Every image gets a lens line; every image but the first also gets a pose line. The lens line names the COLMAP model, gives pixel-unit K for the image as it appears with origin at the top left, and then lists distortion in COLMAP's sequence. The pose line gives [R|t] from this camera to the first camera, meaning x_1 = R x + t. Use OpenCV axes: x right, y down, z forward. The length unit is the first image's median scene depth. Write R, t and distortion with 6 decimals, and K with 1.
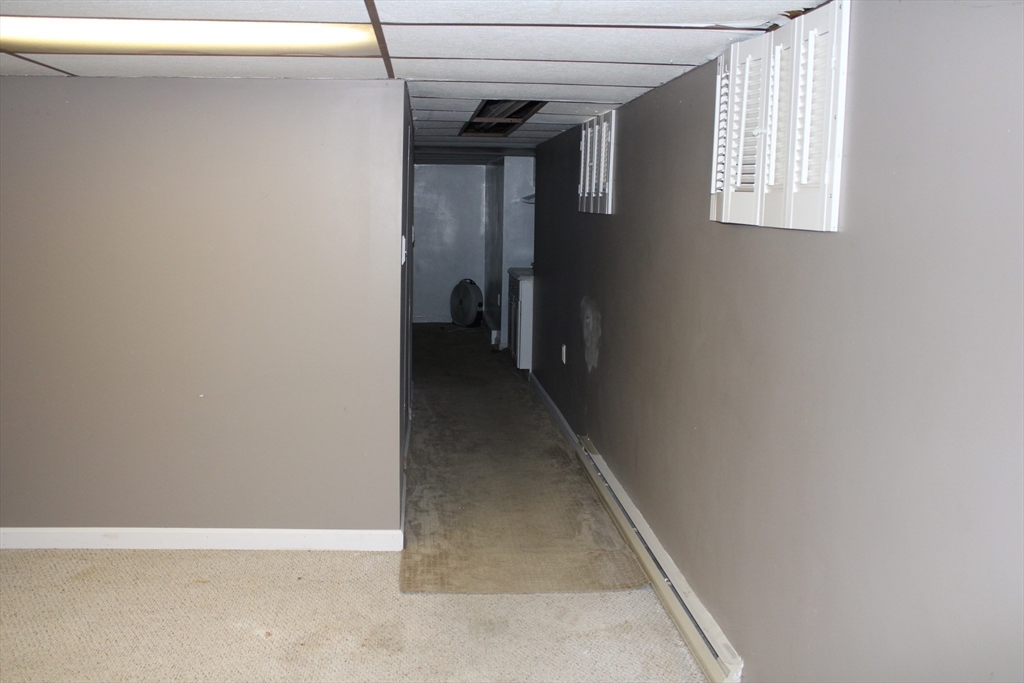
lens RADIAL K [[915.8, 0, 511.5], [0, 915.8, 341.0], [0, 0, 1]] dist [-0.090874, 0.051391]
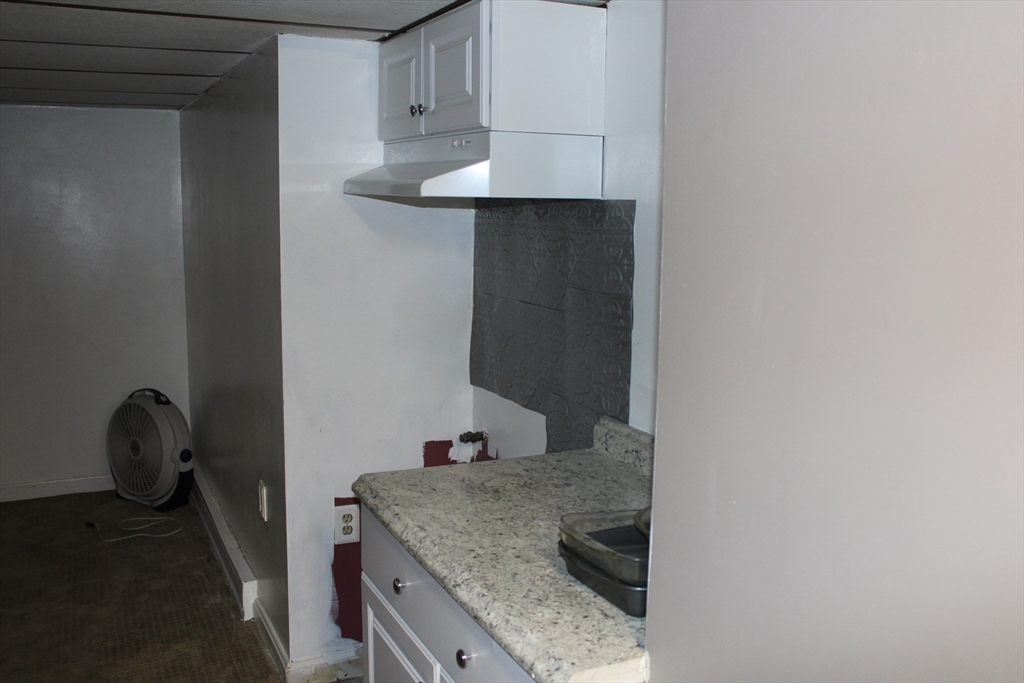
lens RADIAL K [[915.8, 0, 511.3], [0, 915.8, 340.7], [0, 0, 1]] dist [-0.090874, 0.051391]
pose [[0.936794, -0.062258, 0.344298, -0.033406], [0.056981, 0.998051, 0.025434, -0.091362], [-0.345210, -0.004208, 0.938516, 0.565119]]
